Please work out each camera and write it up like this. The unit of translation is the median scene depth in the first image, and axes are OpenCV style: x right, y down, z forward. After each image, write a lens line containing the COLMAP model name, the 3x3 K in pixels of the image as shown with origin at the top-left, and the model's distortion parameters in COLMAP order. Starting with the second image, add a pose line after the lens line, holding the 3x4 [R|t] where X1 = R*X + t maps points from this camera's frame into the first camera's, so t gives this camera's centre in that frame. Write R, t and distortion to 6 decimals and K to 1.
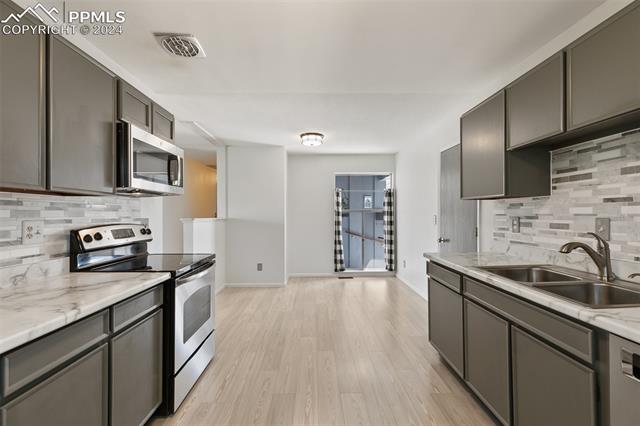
lens RADIAL K [[286.5, 0, 320.0], [0, 286.5, 213.0], [0, 0, 1]] dist [0.002833, -0.000042]
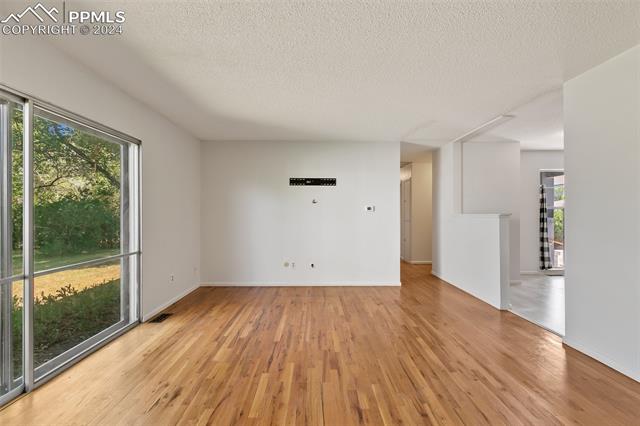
lens RADIAL K [[286.5, 0, 320.0], [0, 286.5, 213.0], [0, 0, 1]] dist [0.002833, -0.000042]
pose [[0.999960, 0.004453, -0.007819, -0.703268], [-0.004448, 0.999990, 0.000780, 0.013745], [0.007823, -0.000746, 0.999969, 0.007248]]
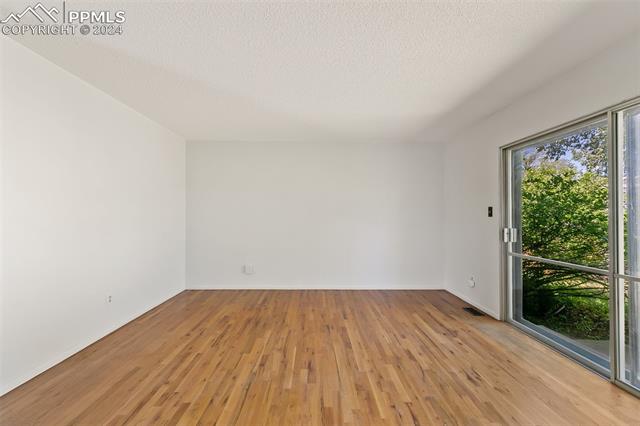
lens RADIAL K [[286.5, 0, 320.0], [0, 286.5, 213.0], [0, 0, 1]] dist [0.002833, -0.000042]
pose [[-0.999984, 0.002295, 0.005263, -0.680199], [0.002252, 0.999964, -0.008181, 0.014208], [-0.005281, -0.008169, -0.999953, 0.703306]]
